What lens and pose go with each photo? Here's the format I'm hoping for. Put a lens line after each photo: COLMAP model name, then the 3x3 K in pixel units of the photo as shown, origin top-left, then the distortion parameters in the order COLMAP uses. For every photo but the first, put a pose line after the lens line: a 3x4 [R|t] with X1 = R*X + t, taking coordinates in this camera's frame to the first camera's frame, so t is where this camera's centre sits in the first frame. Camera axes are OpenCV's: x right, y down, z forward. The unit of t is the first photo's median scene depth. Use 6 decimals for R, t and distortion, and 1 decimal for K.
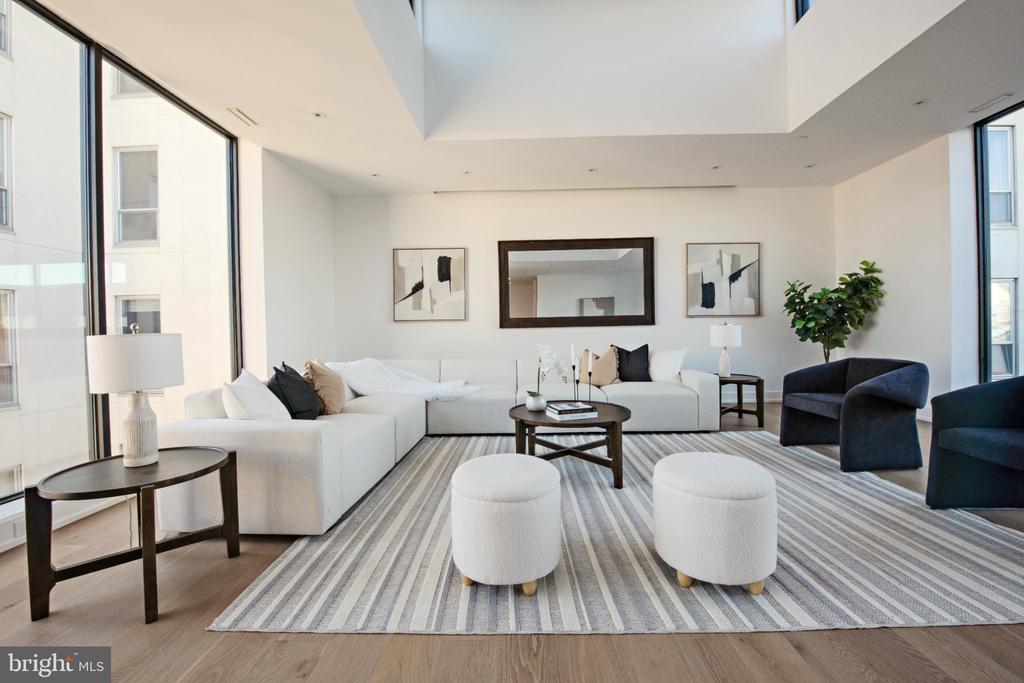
lens RADIAL K [[411.1, 0, 516.3], [0, 411.1, 335.6], [0, 0, 1]] dist [-0.014238, -0.002786]
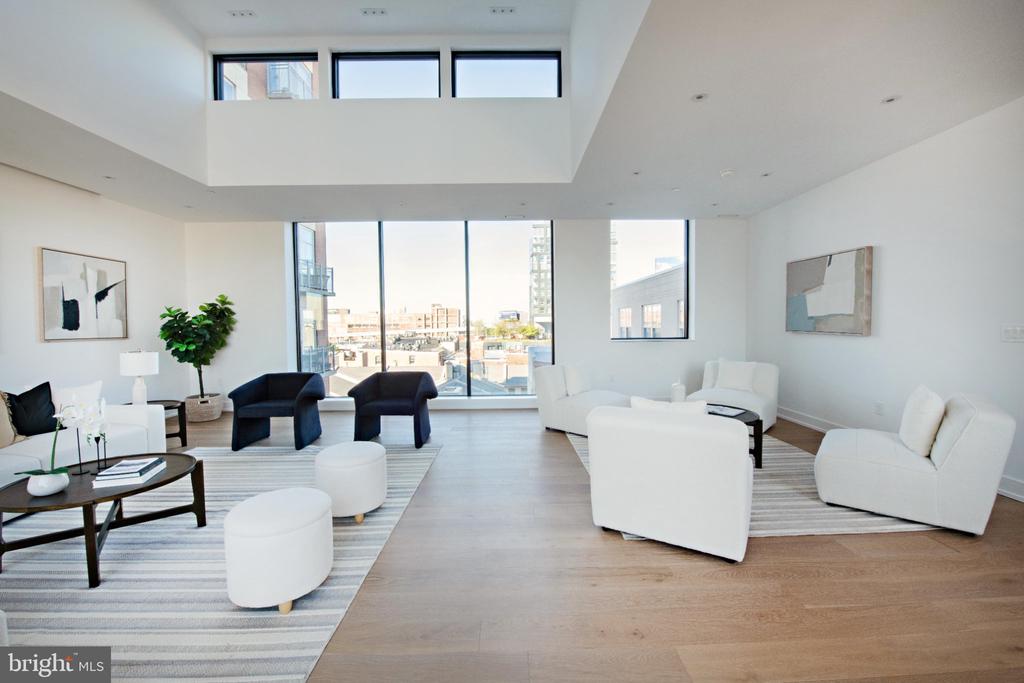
lens RADIAL K [[411.1, 0, 517.7], [0, 411.1, 337.4], [0, 0, 1]] dist [-0.014238, -0.002786]
pose [[-0.034672, -0.014090, 0.999299, -0.421796], [0.020520, 0.999680, 0.014807, -0.051036], [-0.999188, 0.021019, -0.034372, 0.132414]]
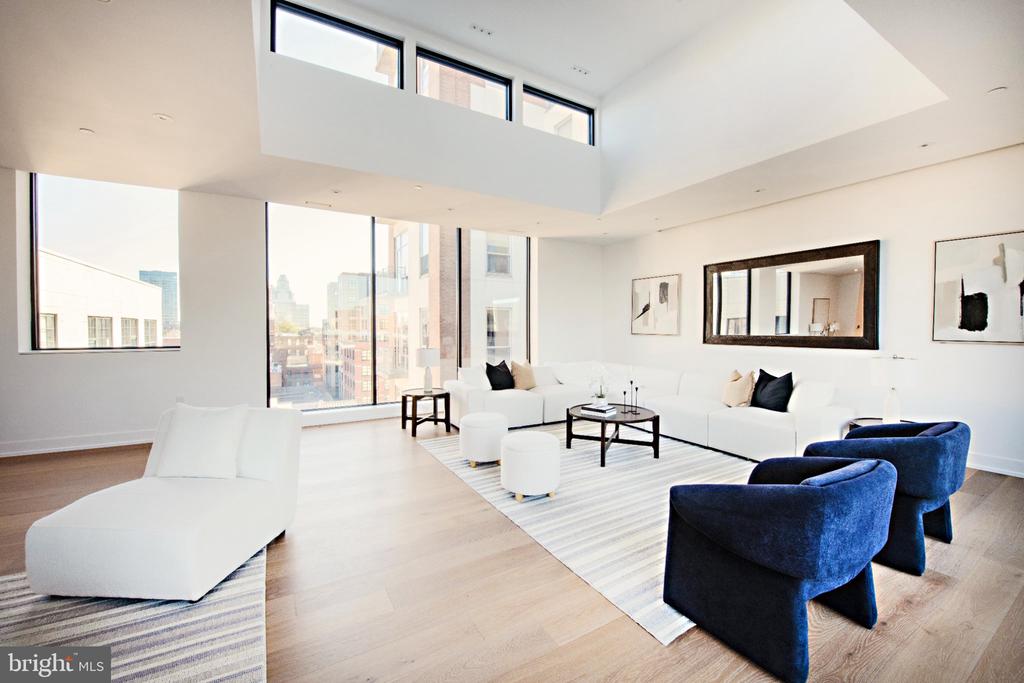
lens RADIAL K [[411.1, 0, 511.0], [0, 411.1, 333.4], [0, 0, 1]] dist [-0.014238, -0.002786]
pose [[0.512248, 0.031583, -0.858256, 0.716719], [-0.018683, 0.999497, 0.025629, -0.072210], [0.858634, 0.002906, 0.512581, -0.015711]]
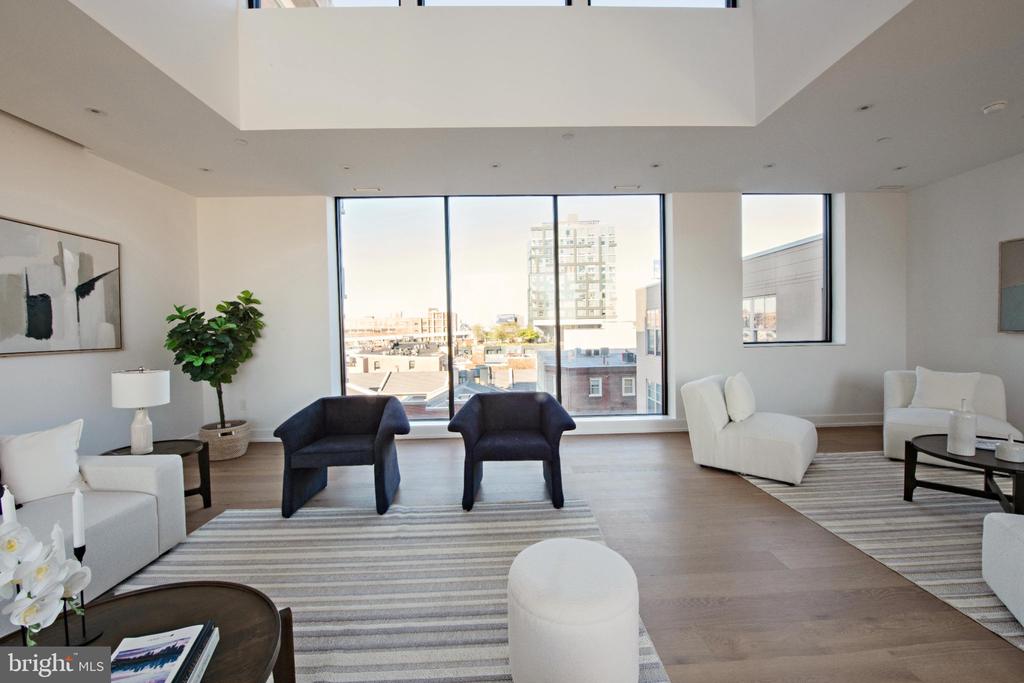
lens RADIAL K [[411.1, 0, 516.2], [0, 411.1, 338.4], [0, 0, 1]] dist [-0.014238, -0.002786]
pose [[-0.043560, -0.007328, 0.999024, -0.128476], [0.029811, 0.999518, 0.008631, -0.058755], [-0.998606, 0.030157, -0.043320, 0.401289]]
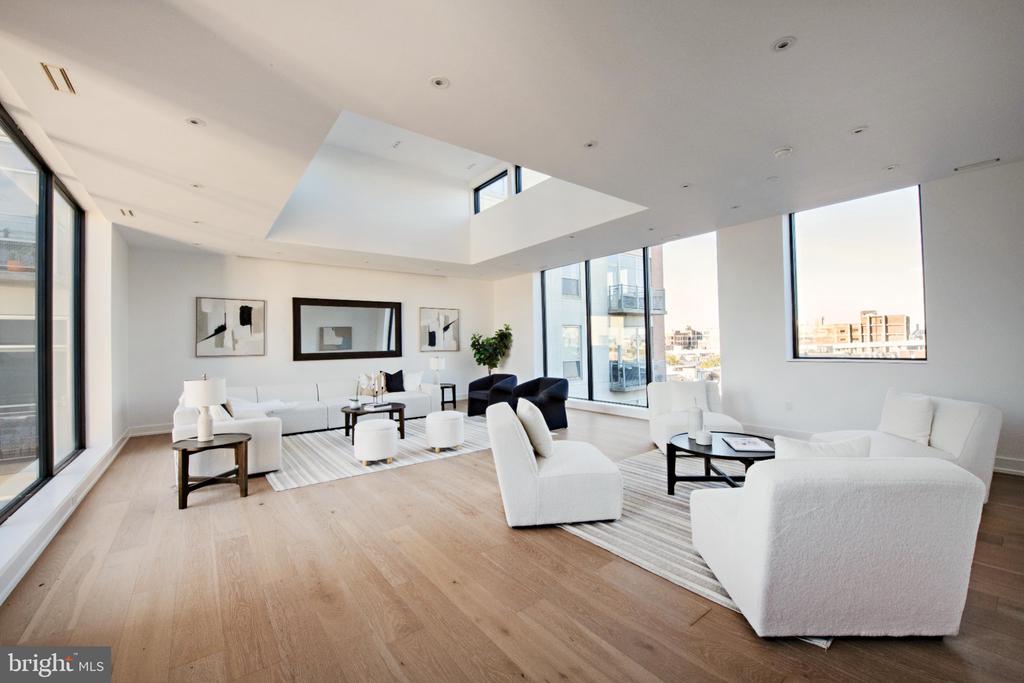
lens RADIAL K [[411.1, 0, 520.3], [0, 411.1, 339.0], [0, 0, 1]] dist [-0.014238, -0.002786]
pose [[0.775209, 0.011769, 0.631596, -0.352492], [0.010374, 0.999454, -0.031357, -0.044973], [-0.631620, 0.030860, 0.774664, -0.598266]]
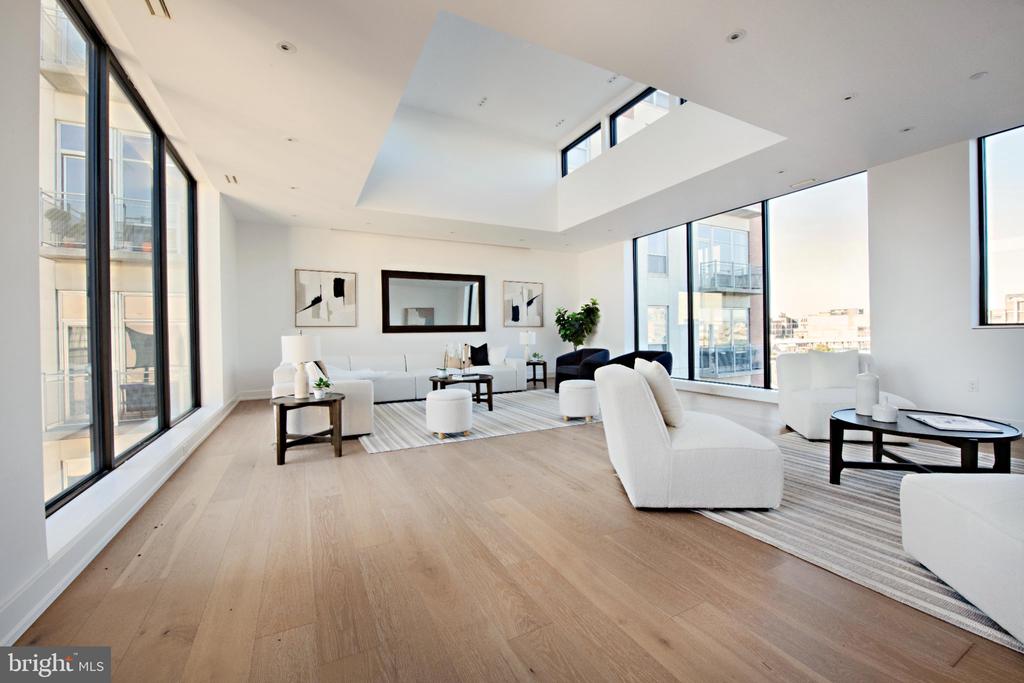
lens RADIAL K [[411.1, 0, 519.0], [0, 411.1, 339.4], [0, 0, 1]] dist [-0.014238, -0.002786]
pose [[0.875568, 0.000006, 0.483095, -0.340173], [0.002046, 0.999991, -0.003721, 0.010747], [-0.483090, 0.004246, 0.875560, -0.480568]]
